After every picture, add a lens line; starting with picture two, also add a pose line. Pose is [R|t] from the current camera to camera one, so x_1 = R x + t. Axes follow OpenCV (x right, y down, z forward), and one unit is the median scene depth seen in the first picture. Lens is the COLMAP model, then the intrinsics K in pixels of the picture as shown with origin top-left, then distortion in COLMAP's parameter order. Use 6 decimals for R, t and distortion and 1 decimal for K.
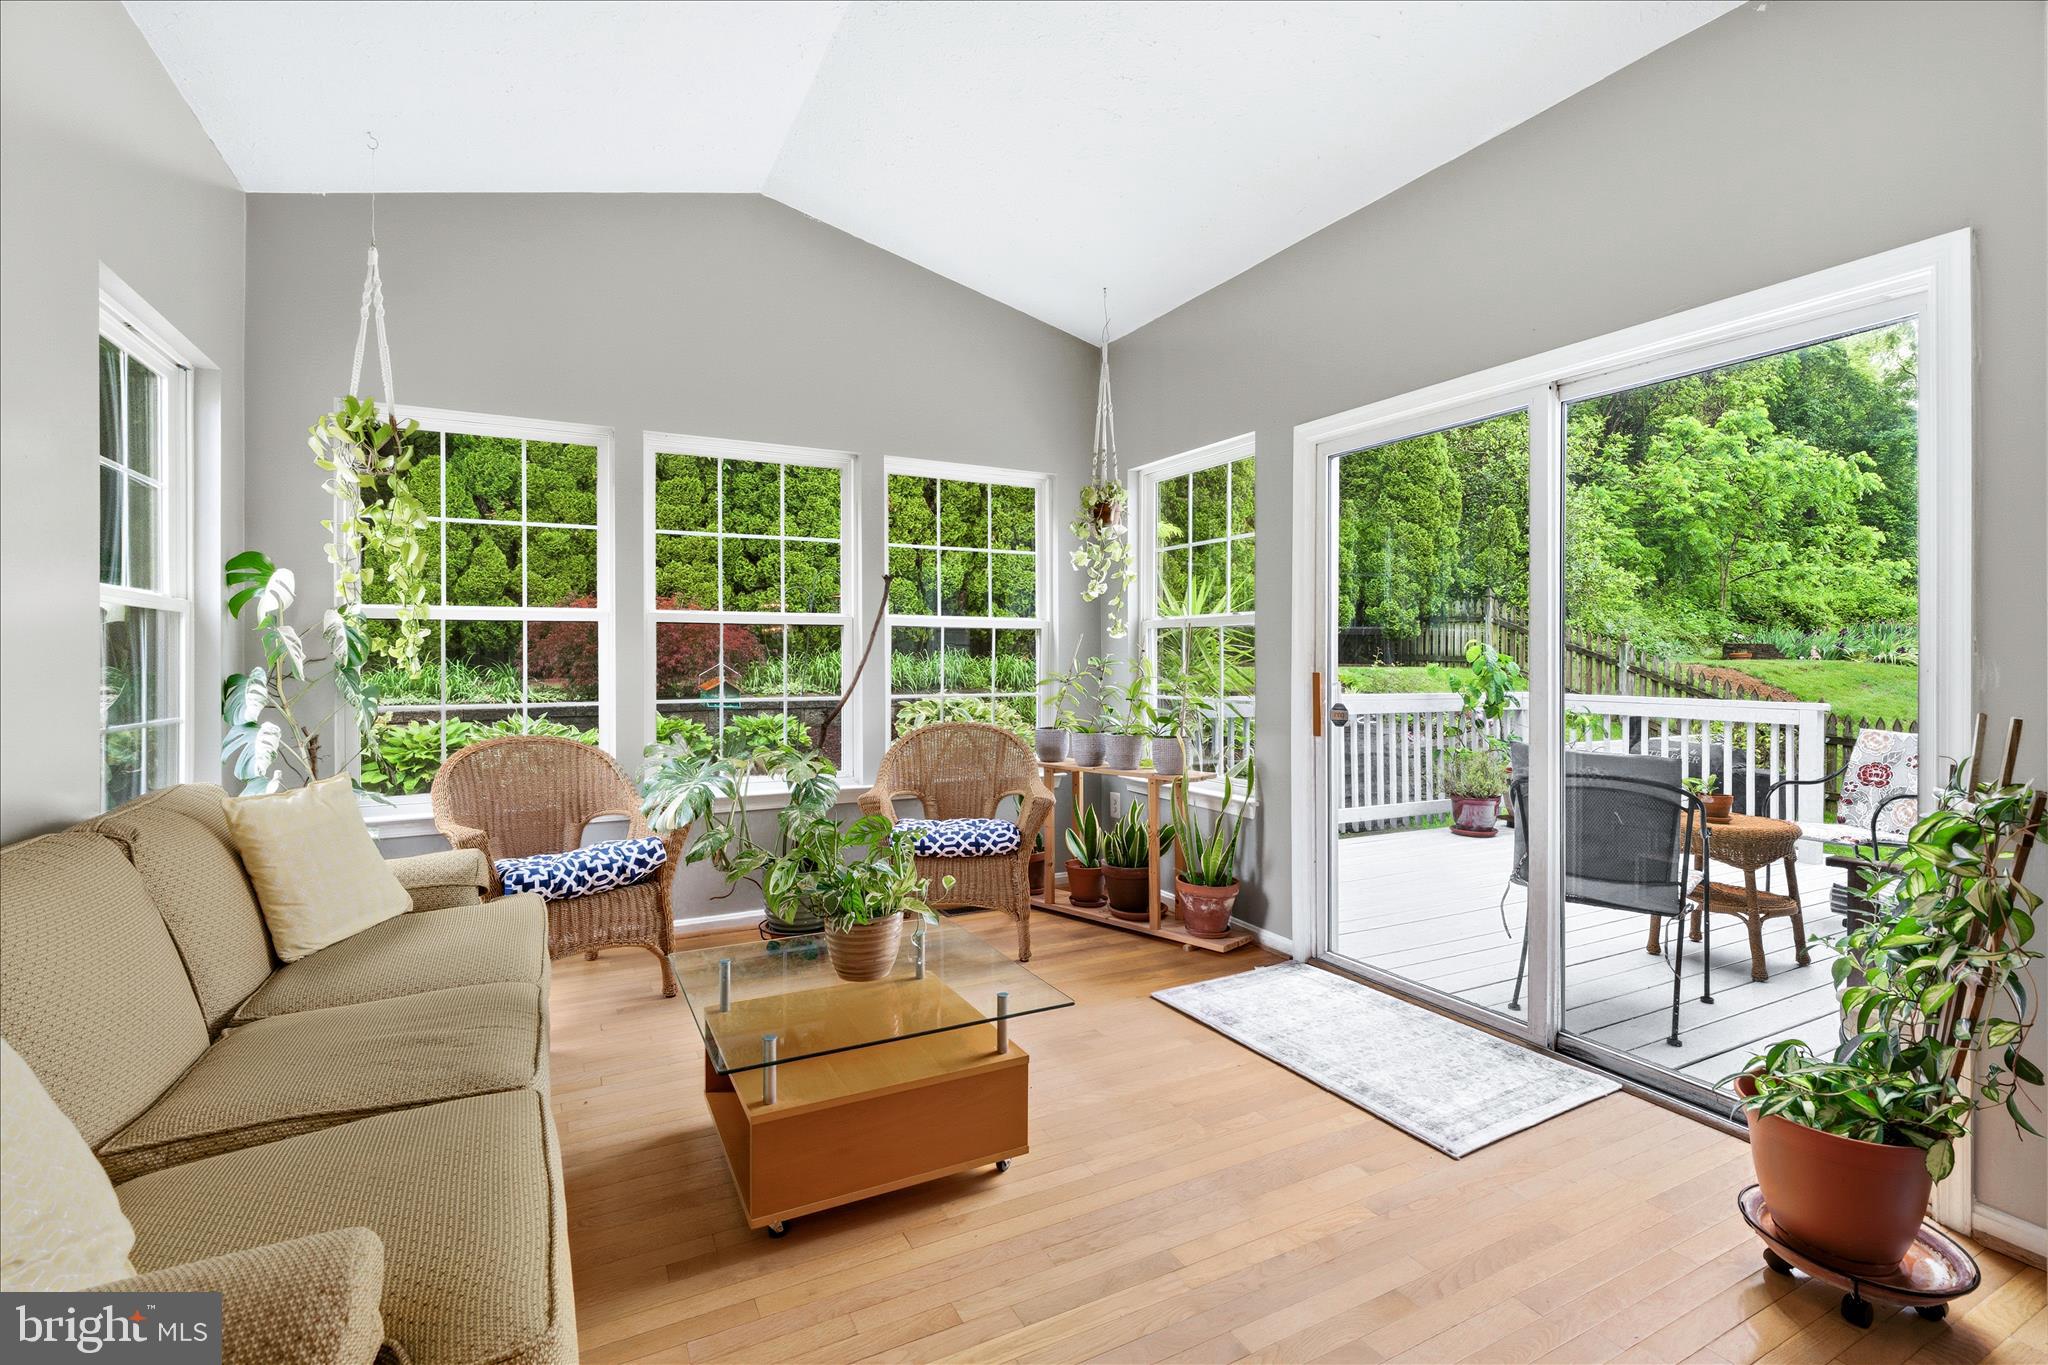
lens RADIAL K [[938.8, 0, 1005.7], [0, 938.8, 668.6], [0, 0, 1]] dist [-0.005115, 0.001658]
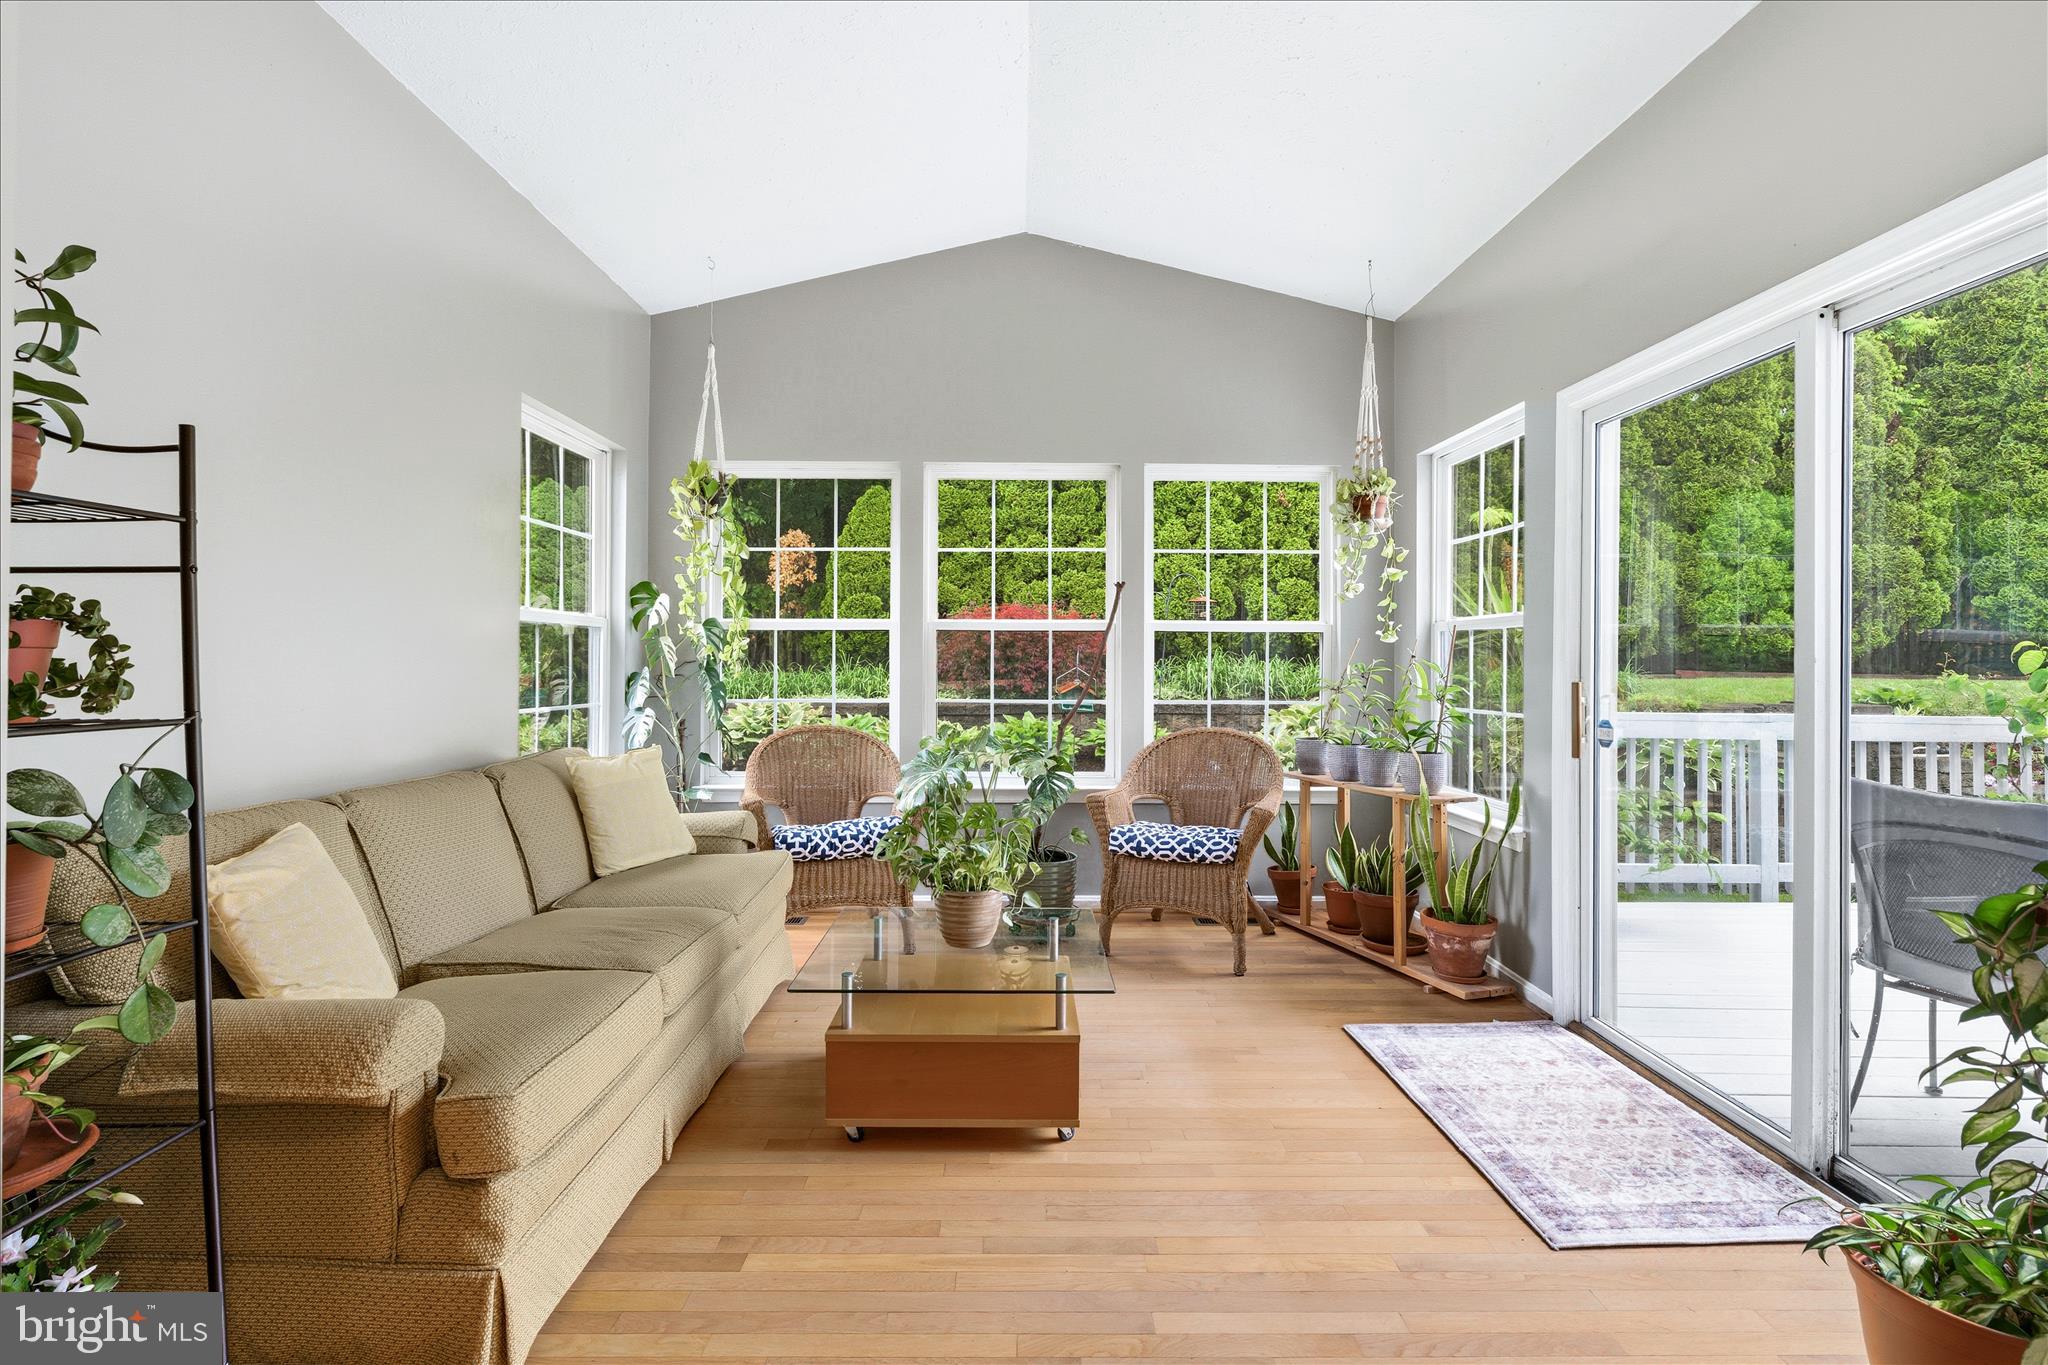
lens RADIAL K [[938.8, 0, 922.8], [0, 938.8, 670.0], [0, 0, 1]] dist [-0.005115, 0.001658]
pose [[0.886631, 0.008607, -0.462397, 0.184824], [-0.010440, 0.999945, -0.001406, 0.000458], [0.462360, 0.006074, 0.886672, -0.015246]]
